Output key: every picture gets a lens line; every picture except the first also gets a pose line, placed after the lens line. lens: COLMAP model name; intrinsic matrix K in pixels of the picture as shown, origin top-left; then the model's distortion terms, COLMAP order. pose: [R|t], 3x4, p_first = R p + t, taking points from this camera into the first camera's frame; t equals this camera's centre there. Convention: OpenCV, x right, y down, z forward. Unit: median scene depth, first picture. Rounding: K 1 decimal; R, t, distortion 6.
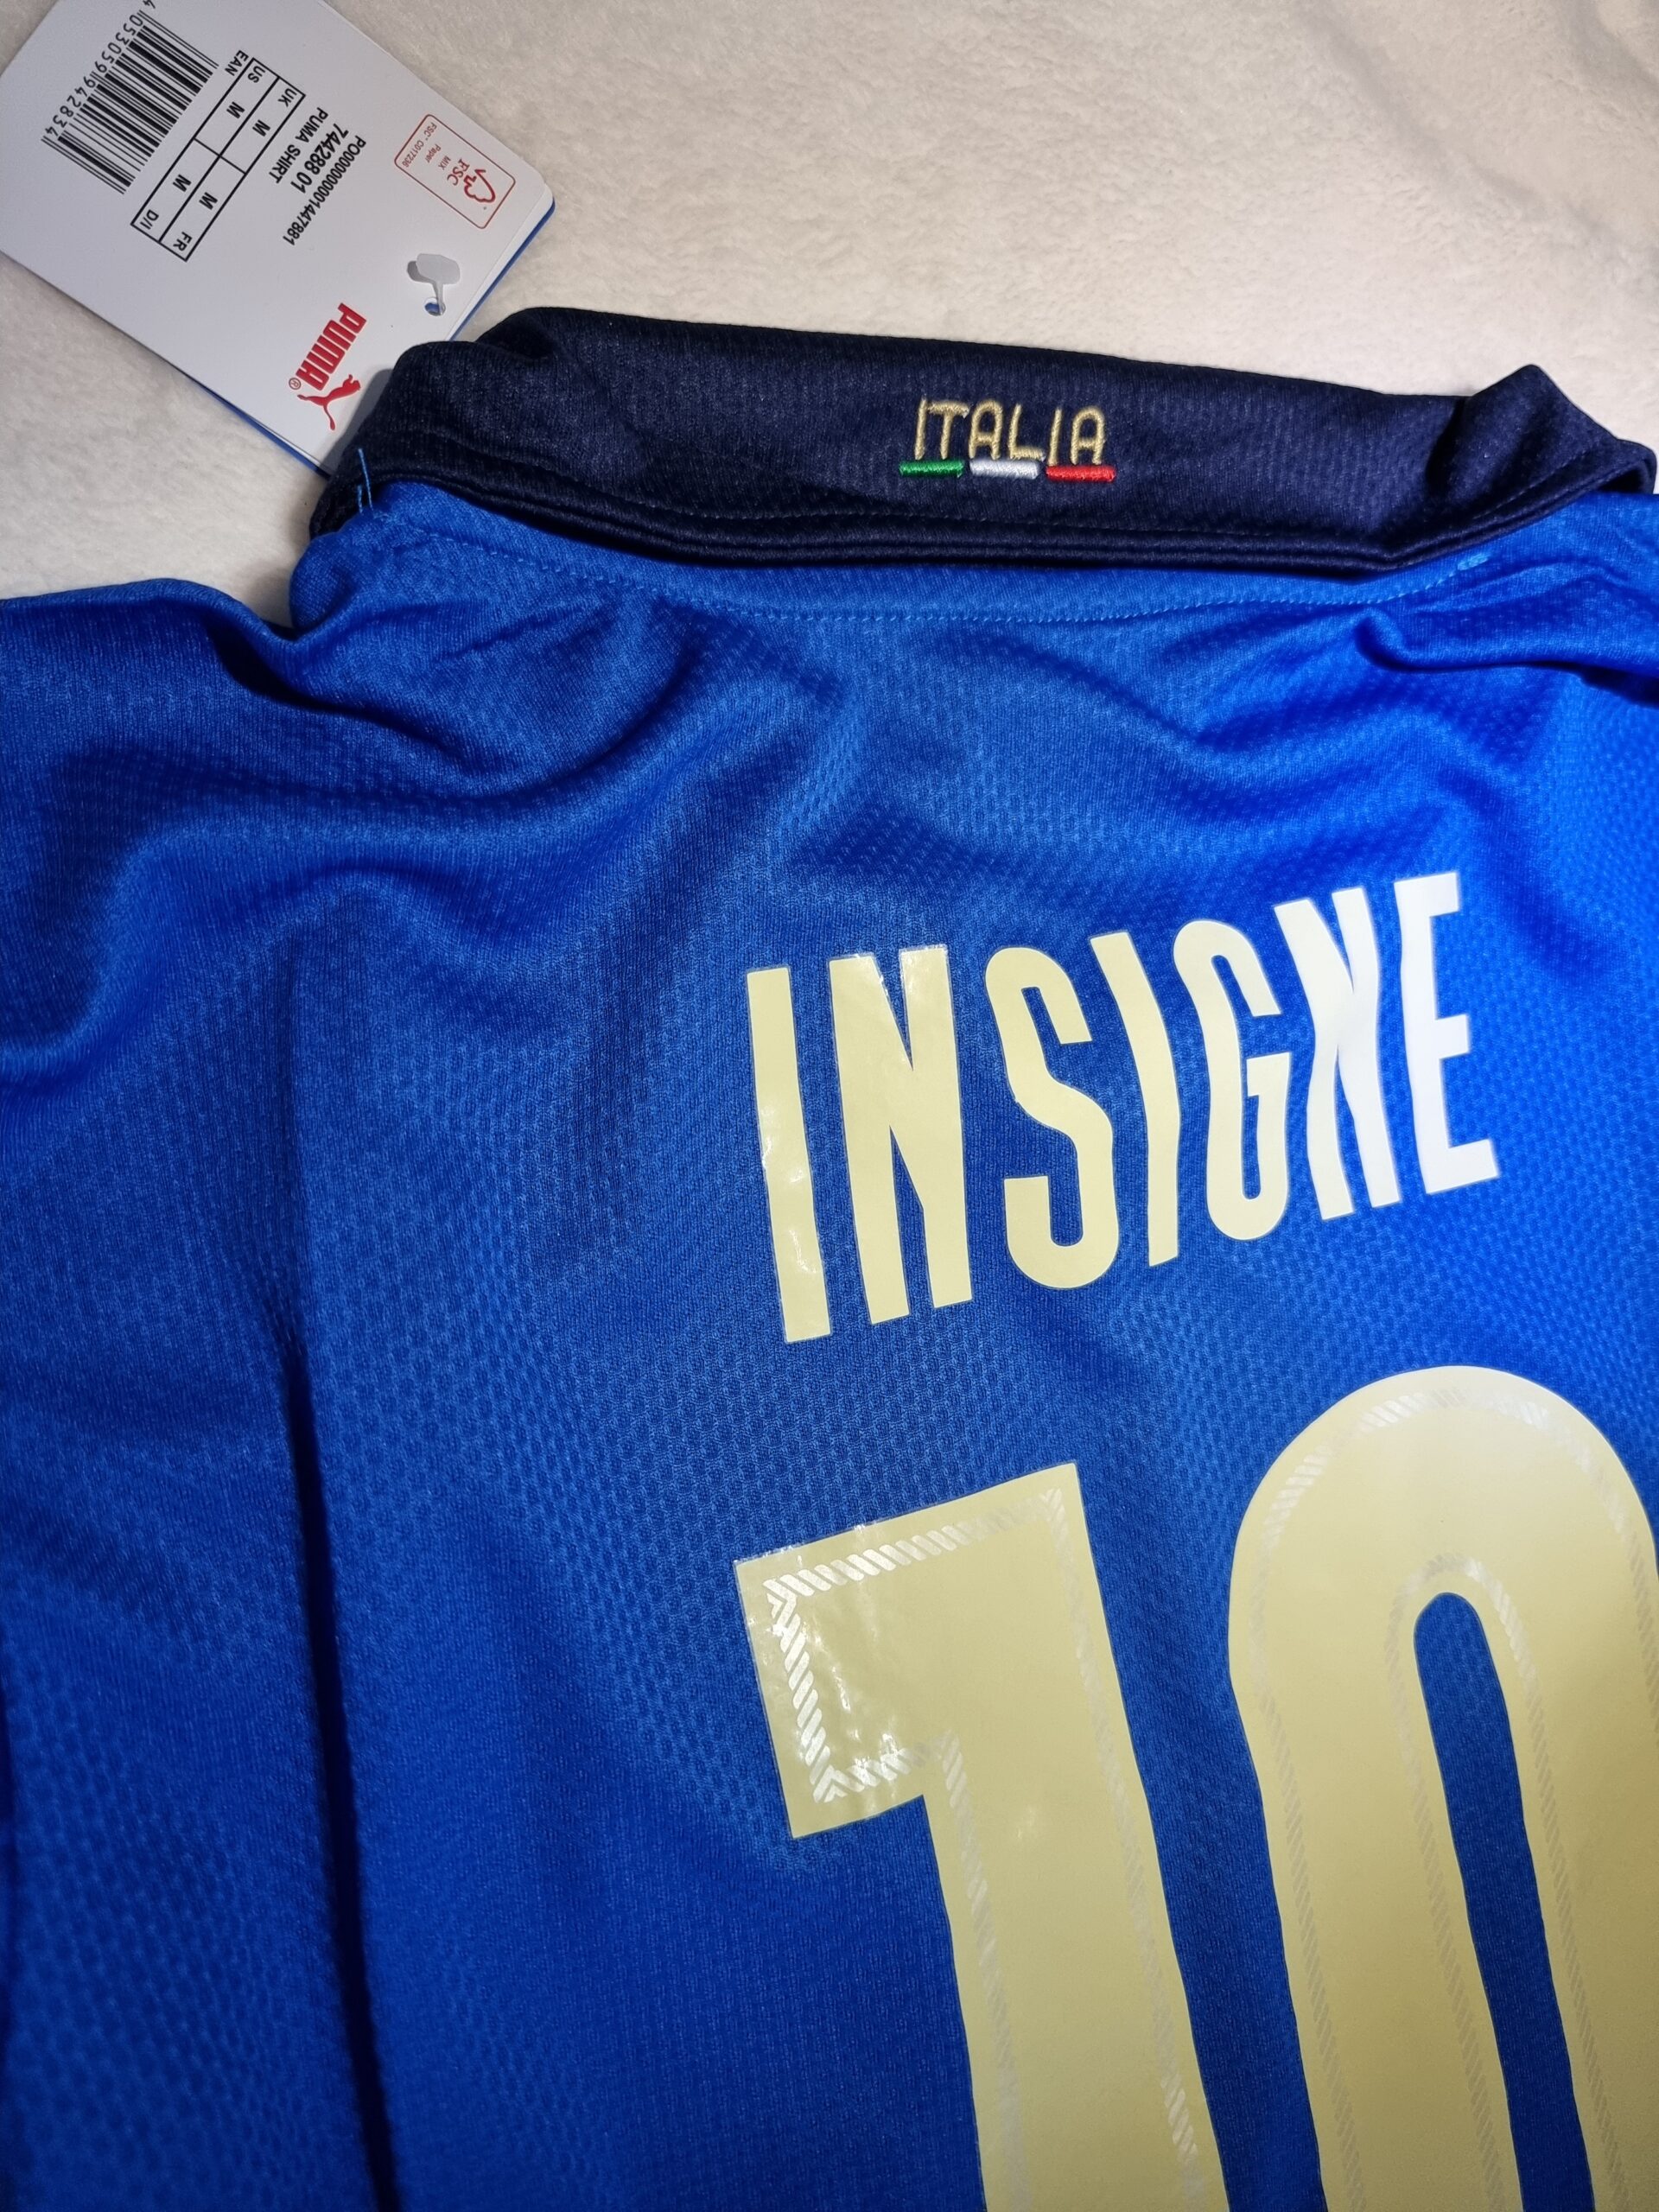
lens RADIAL K [[1555.5, 0, 866.9], [0, 1555.5, 1109.5], [0, 0, 1]] dist [-0.024951, 0.003348]
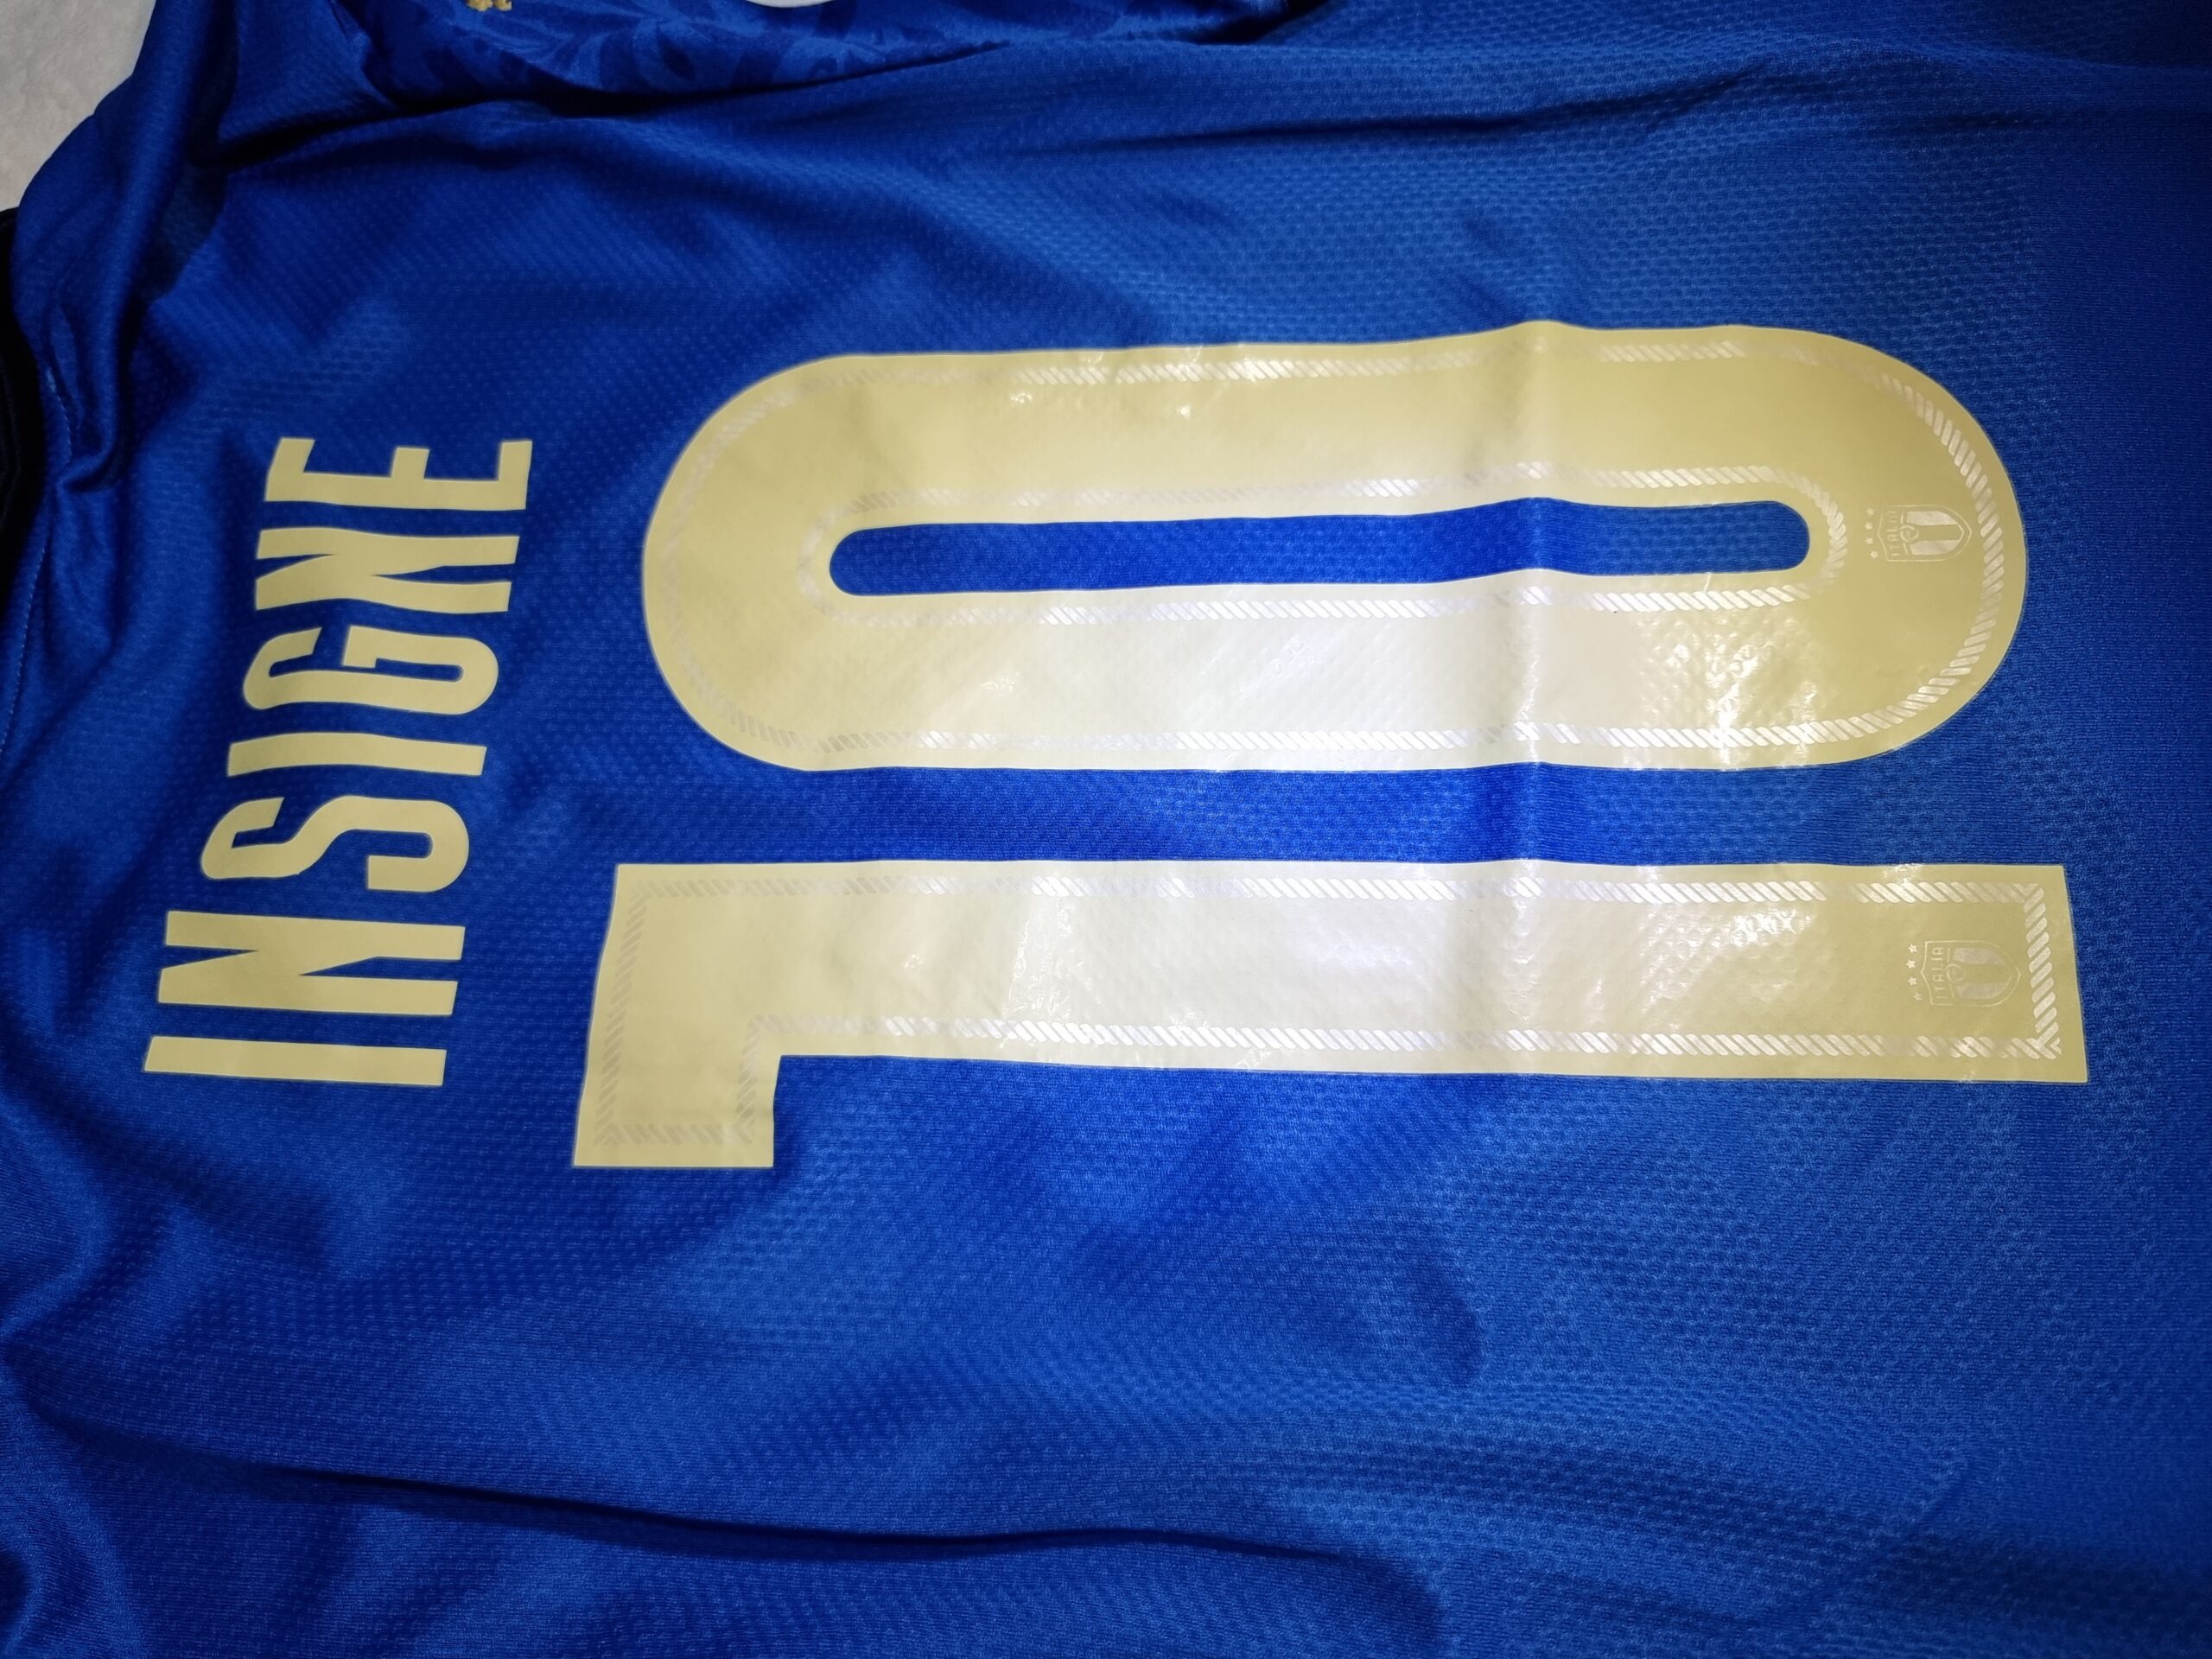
lens RADIAL K [[1555.5, 0, 1106.0], [0, 1555.5, 829.5], [0, 0, 1]] dist [-0.024951, 0.003348]
pose [[0.156980, -0.984259, -0.081183, 0.327095], [0.986697, 0.159824, -0.029766, 0.657213], [0.042272, -0.075430, 0.996255, -0.219080]]
